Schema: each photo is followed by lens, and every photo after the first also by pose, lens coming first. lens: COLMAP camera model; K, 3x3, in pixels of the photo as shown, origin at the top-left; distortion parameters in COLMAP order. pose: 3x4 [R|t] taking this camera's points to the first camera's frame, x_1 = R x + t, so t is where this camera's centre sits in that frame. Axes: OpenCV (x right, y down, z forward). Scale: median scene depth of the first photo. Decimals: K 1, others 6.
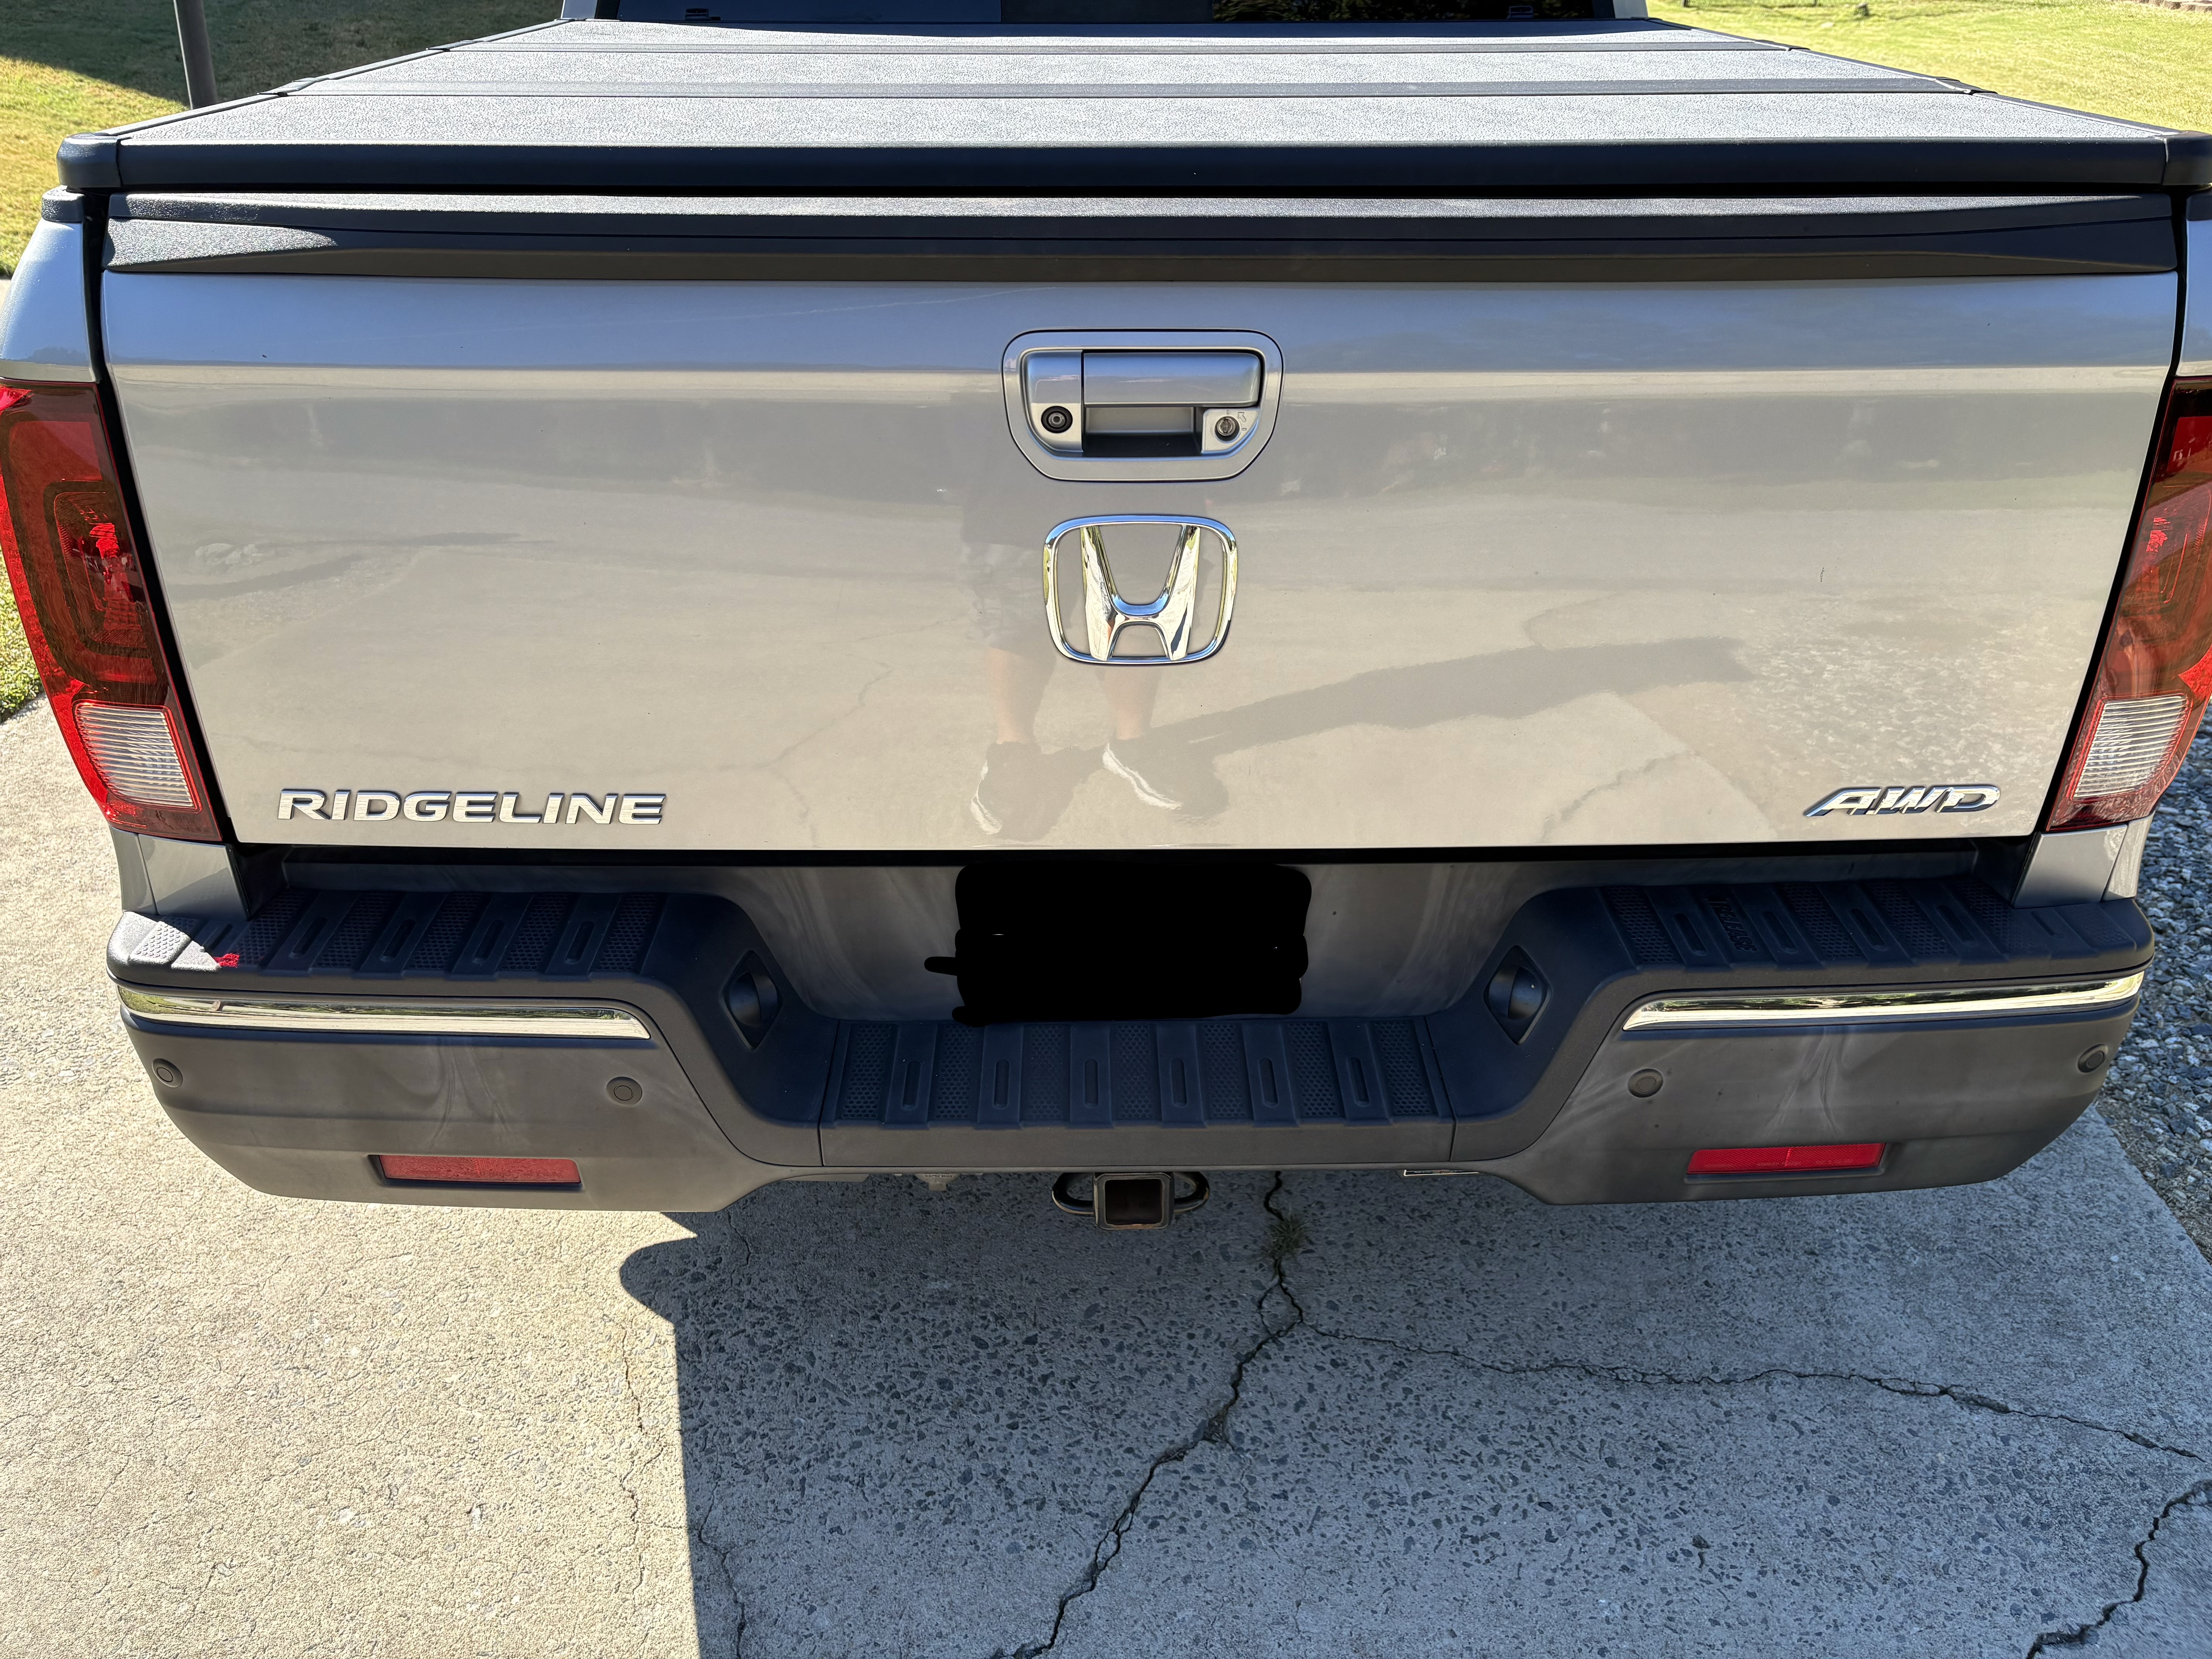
lens RADIAL K [[1659.3, 0, 1108.2], [0, 1659.3, 835.0], [0, 0, 1]] dist [0.065217, -0.068179]
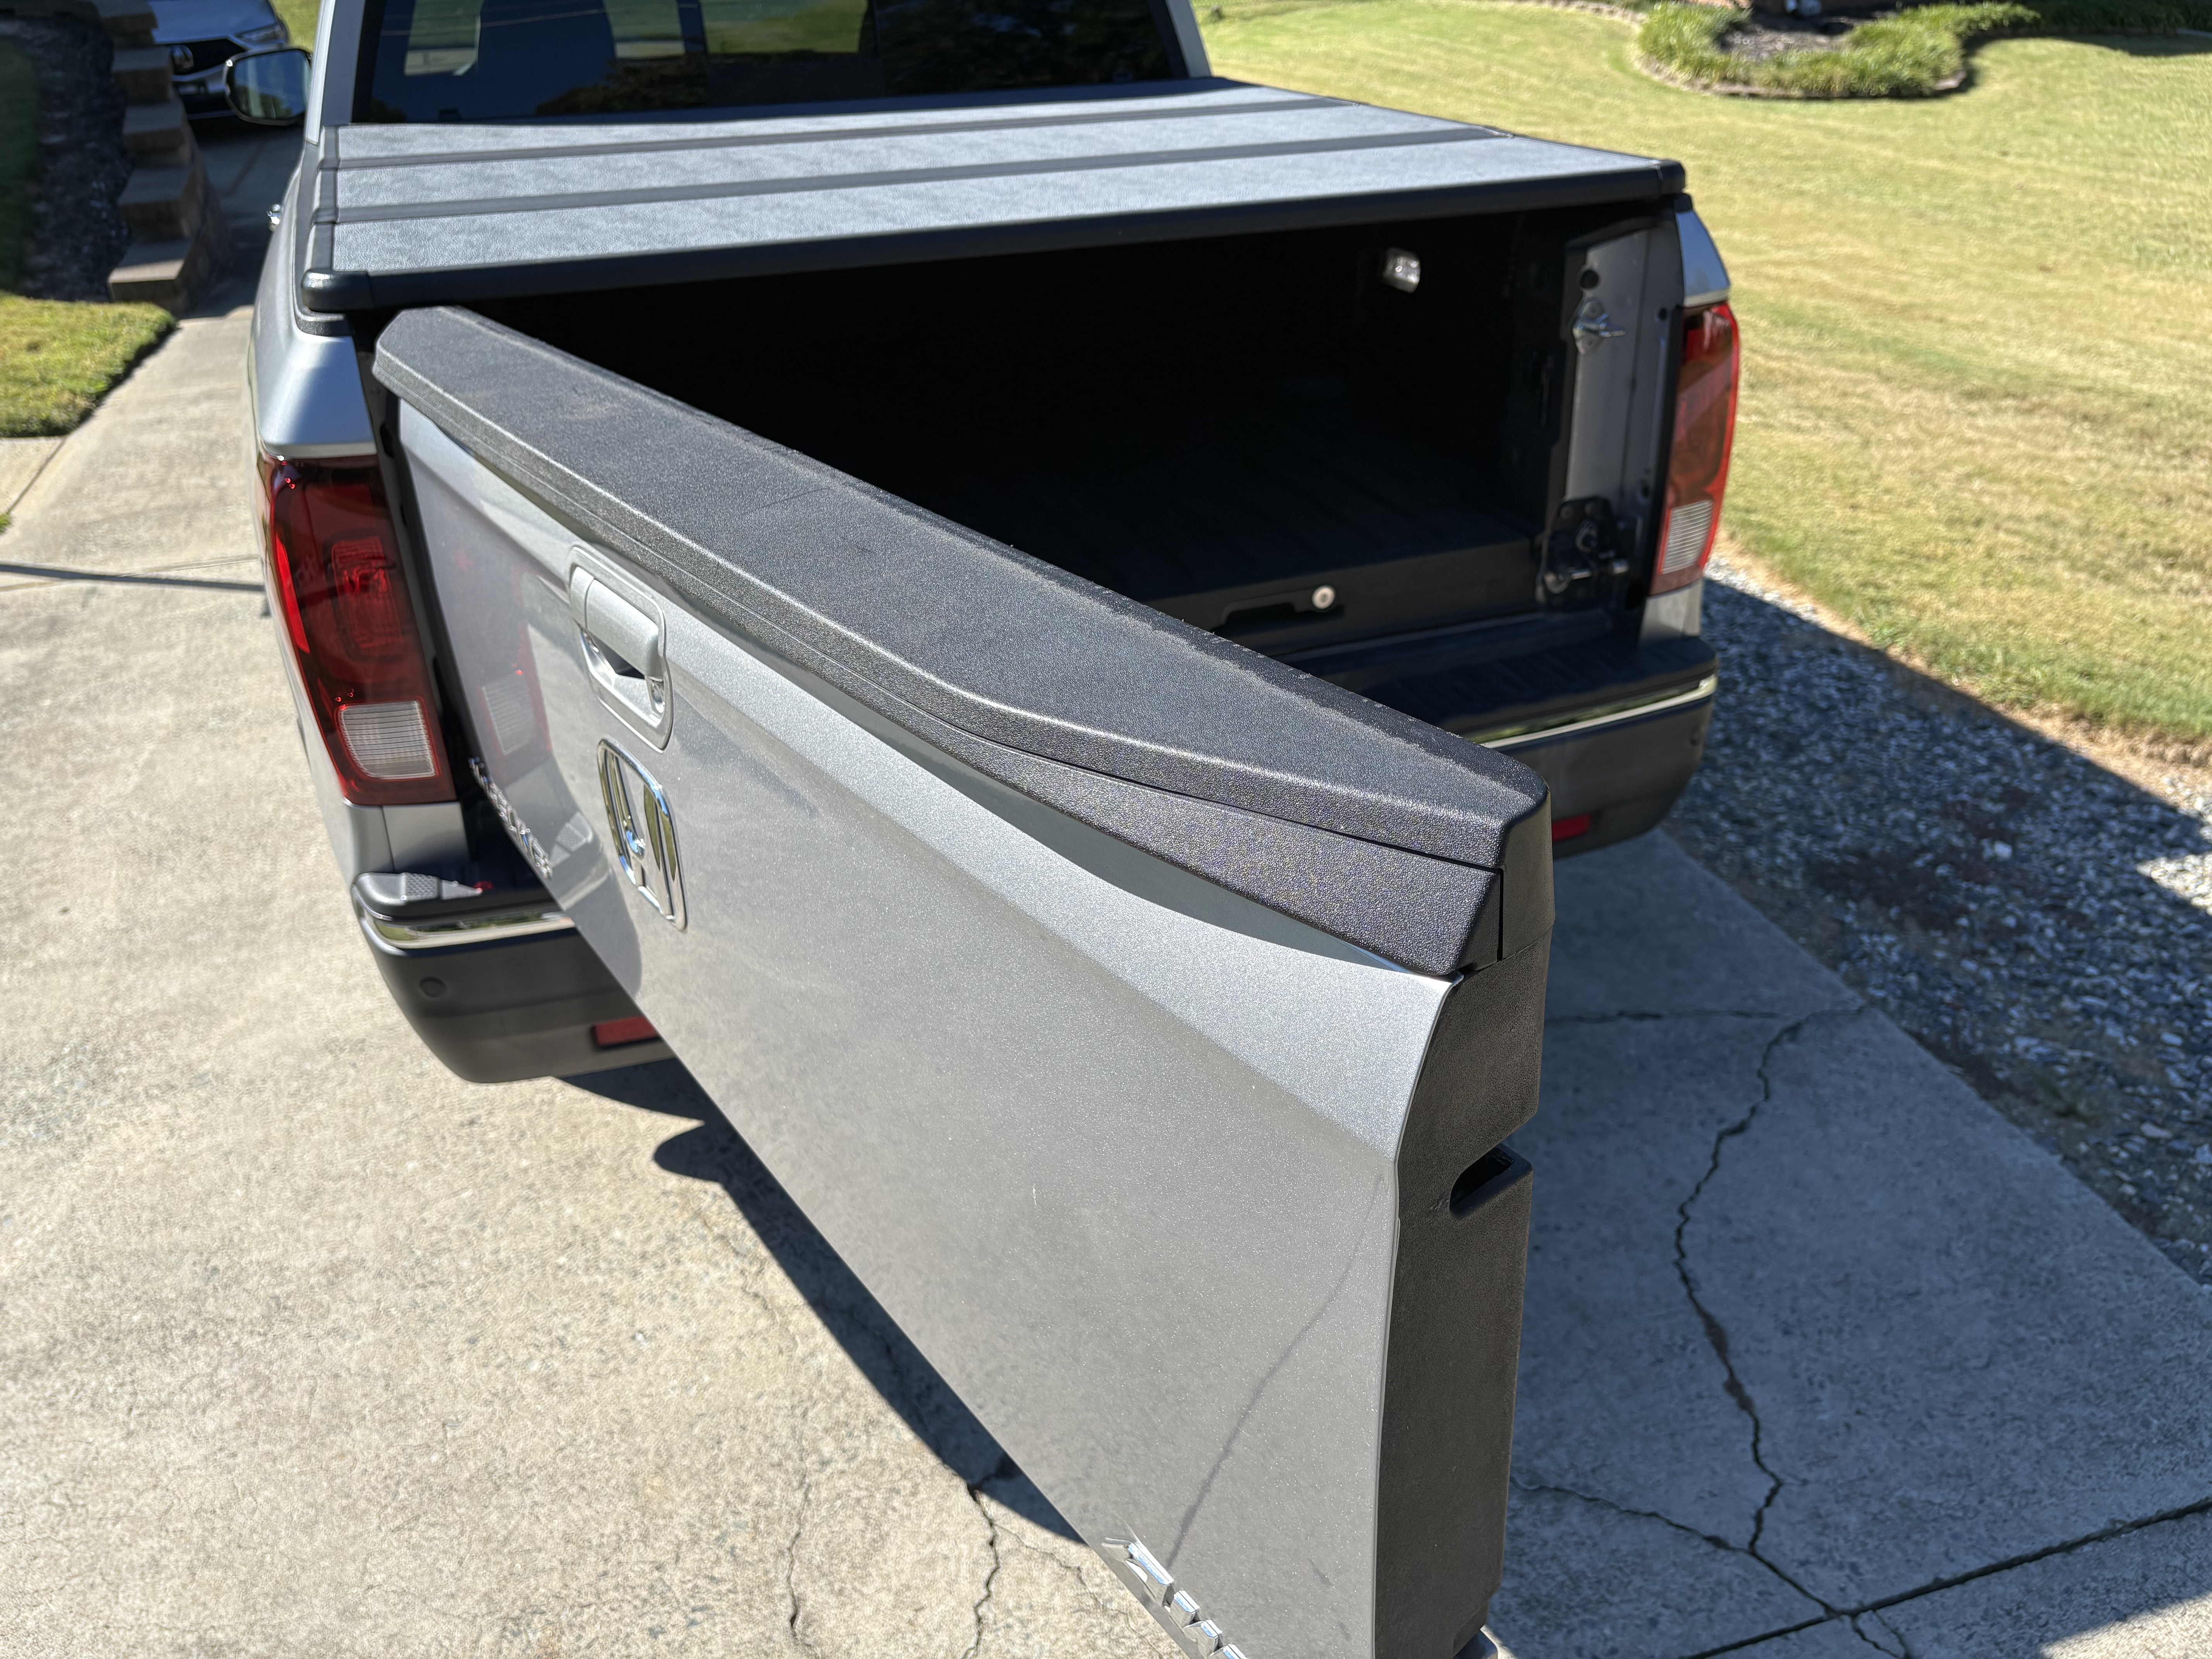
lens RADIAL K [[1668.0, 0, 1106.0], [0, 1668.0, 829.5], [0, 0, 1]] dist [0.060342, -0.063916]
pose [[0.943566, -0.177801, 0.279408, -0.307316], [0.180306, 0.983465, 0.016929, 0.069610], [-0.277798, 0.034405, 0.960023, -0.281232]]
